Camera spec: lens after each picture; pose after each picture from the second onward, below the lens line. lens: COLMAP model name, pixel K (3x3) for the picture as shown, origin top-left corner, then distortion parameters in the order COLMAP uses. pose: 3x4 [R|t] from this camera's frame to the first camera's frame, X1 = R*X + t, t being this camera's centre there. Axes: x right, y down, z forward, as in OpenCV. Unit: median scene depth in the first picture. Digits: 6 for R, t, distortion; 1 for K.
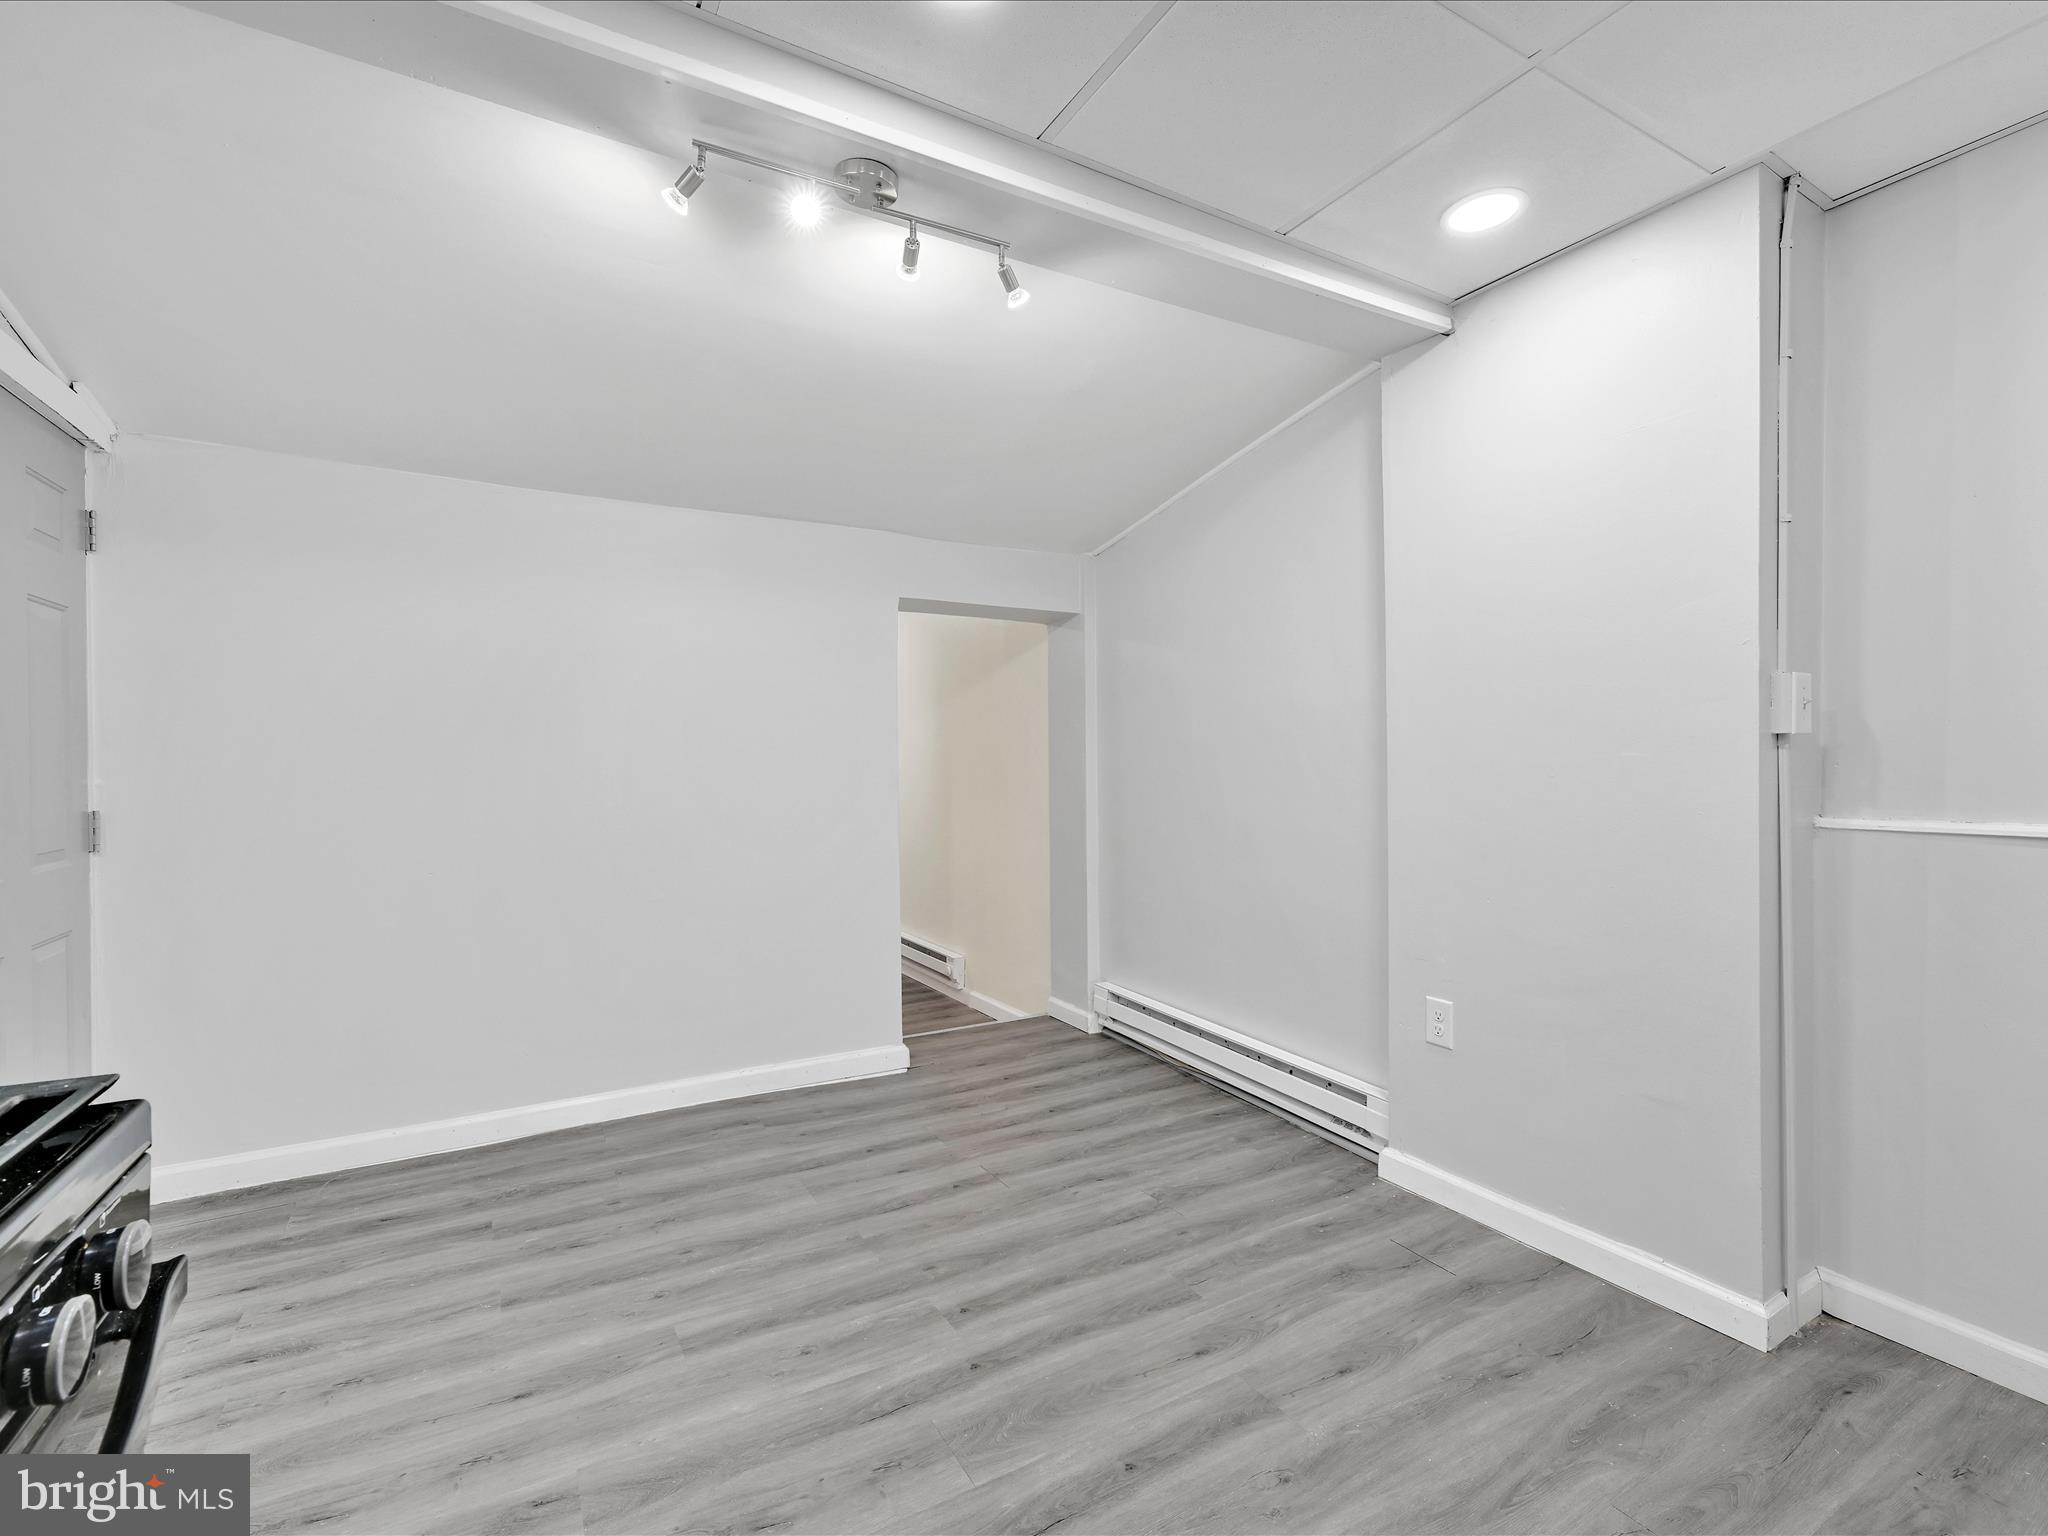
lens RADIAL K [[928.4, 0, 1027.7], [0, 928.4, 766.4], [0, 0, 1]] dist [-0.000688, -0.000270]
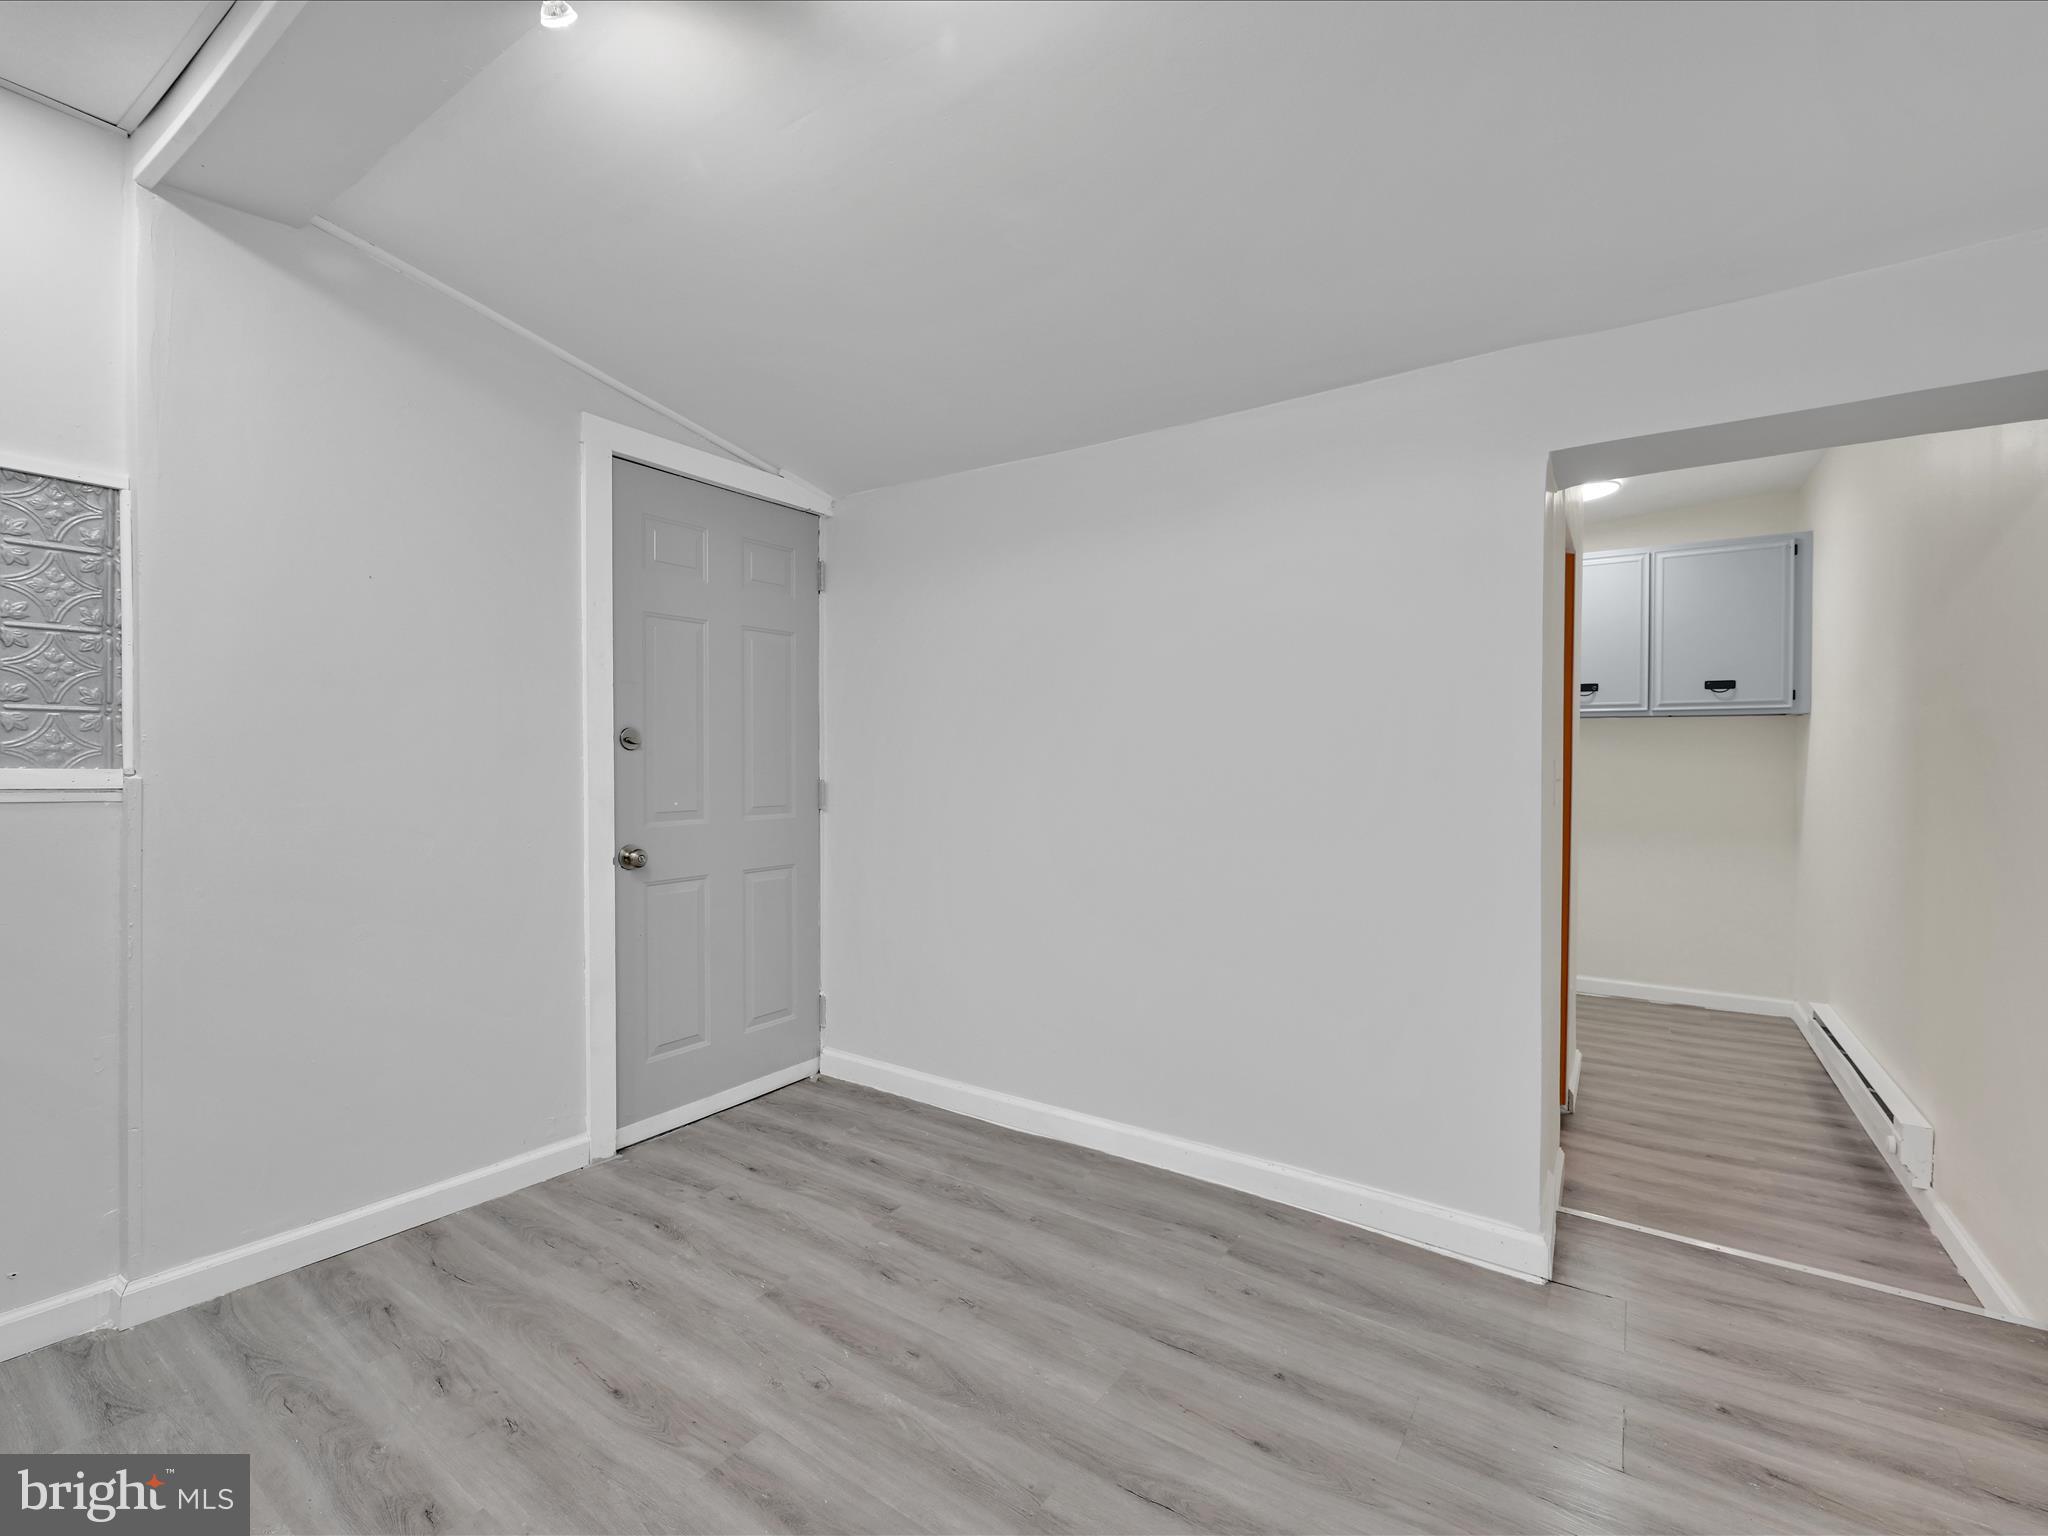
lens RADIAL K [[903.2, 0, 1024.0], [0, 903.2, 768.0], [0, 0, 1]] dist [-0.001193, -0.000330]
pose [[0.430419, 0.010123, -0.902572, 0.305297], [-0.008800, 0.999937, 0.007018, 0.016900], [0.902586, 0.004922, 0.430481, 0.640254]]
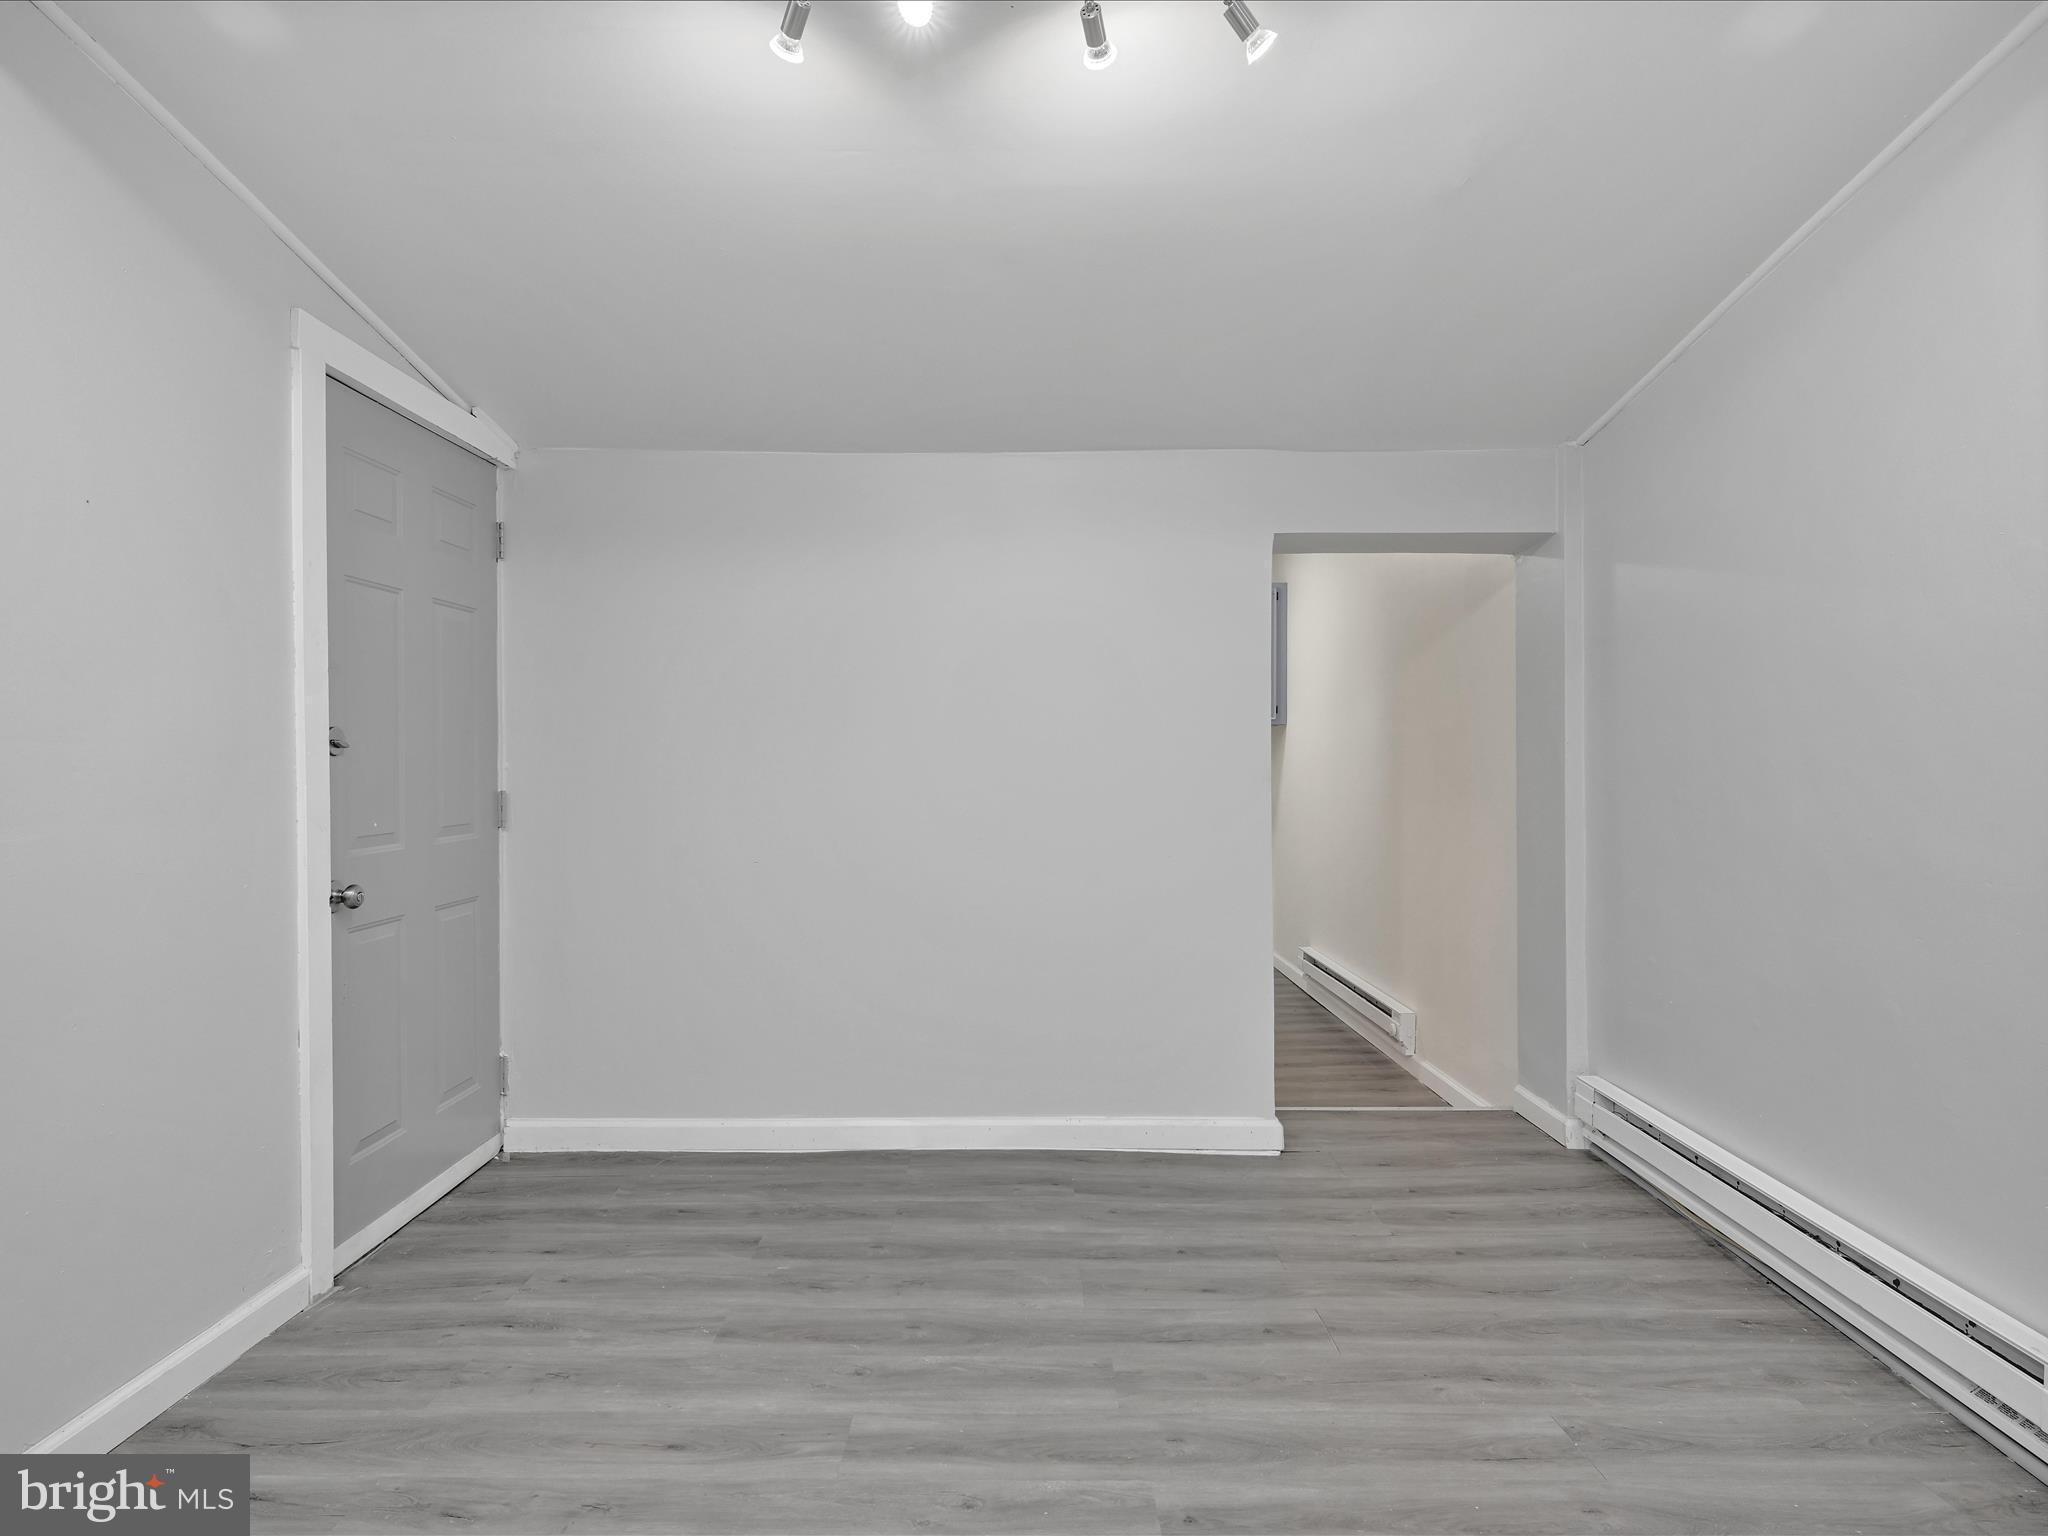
lens RADIAL K [[1075.4, 0, 1020.4], [0, 1075.4, 764.3], [0, 0, 1]] dist [0.001102, -0.000821]
pose [[0.864842, 0.003024, -0.502035, 0.171475], [-0.003748, 0.999993, -0.000433, 0.013112], [0.502031, 0.002256, 0.864847, 0.176484]]
